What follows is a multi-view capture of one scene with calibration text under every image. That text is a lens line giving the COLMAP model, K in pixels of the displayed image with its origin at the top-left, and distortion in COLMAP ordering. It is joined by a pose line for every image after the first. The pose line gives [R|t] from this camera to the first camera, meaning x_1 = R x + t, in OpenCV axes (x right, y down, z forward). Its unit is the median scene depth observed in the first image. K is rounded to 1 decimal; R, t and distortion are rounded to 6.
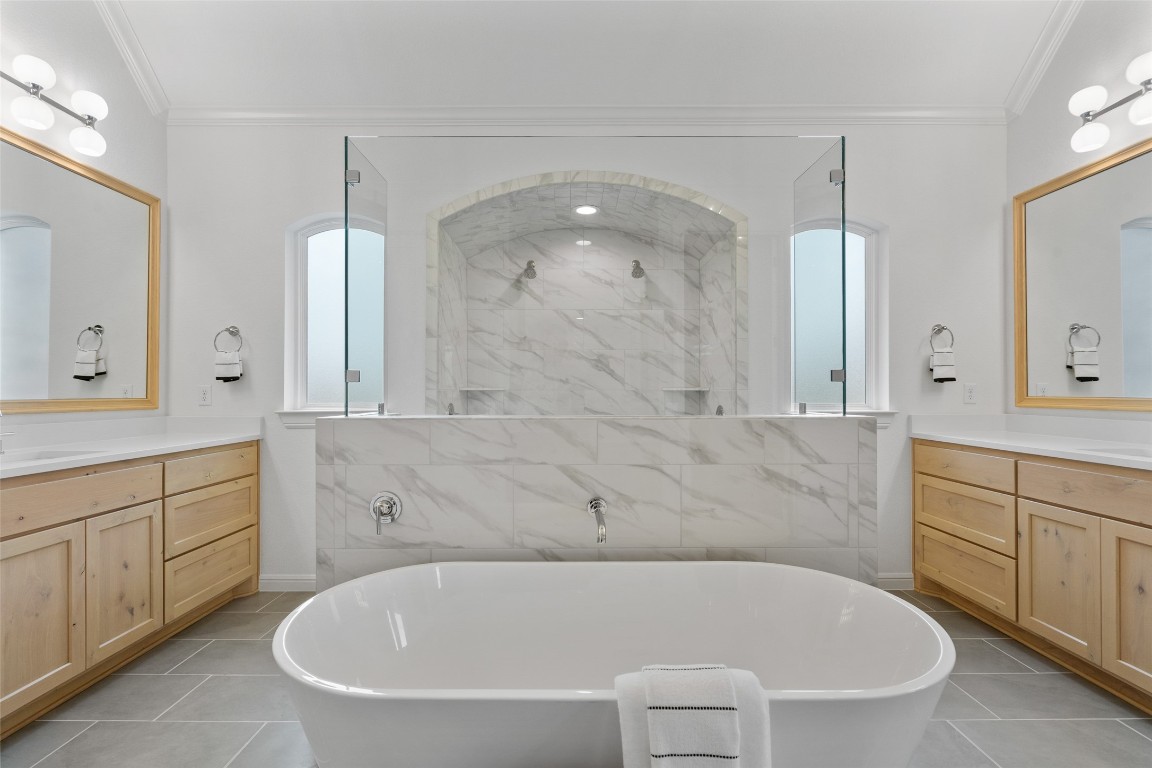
lens RADIAL K [[531.0, 0, 576.0], [0, 531.0, 375.2], [0, 0, 1]] dist [-0.002089, 0.000067]
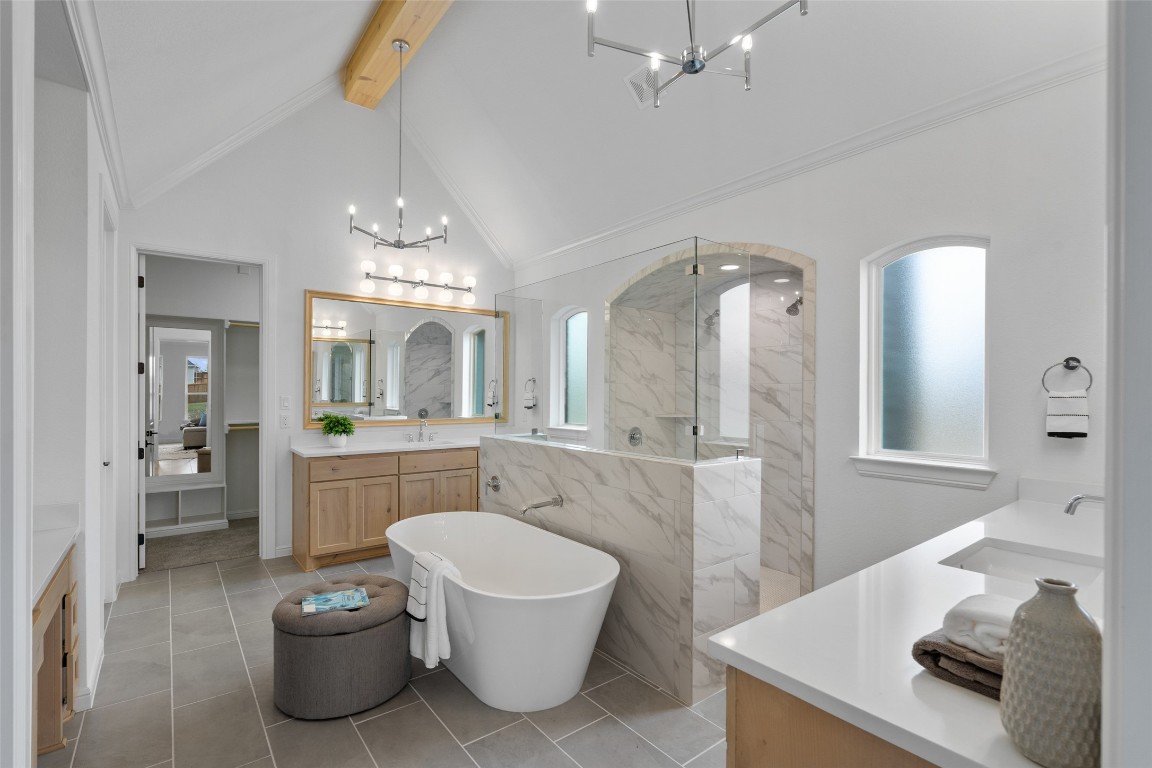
lens RADIAL K [[531.0, 0, 576.0], [0, 531.0, 375.2], [0, 0, 1]] dist [-0.002089, 0.000067]
pose [[0.611497, -0.020644, -0.790978, 0.880352], [0.018894, 0.999756, -0.011486, -0.079345], [0.791021, -0.007921, 0.611737, 0.018328]]
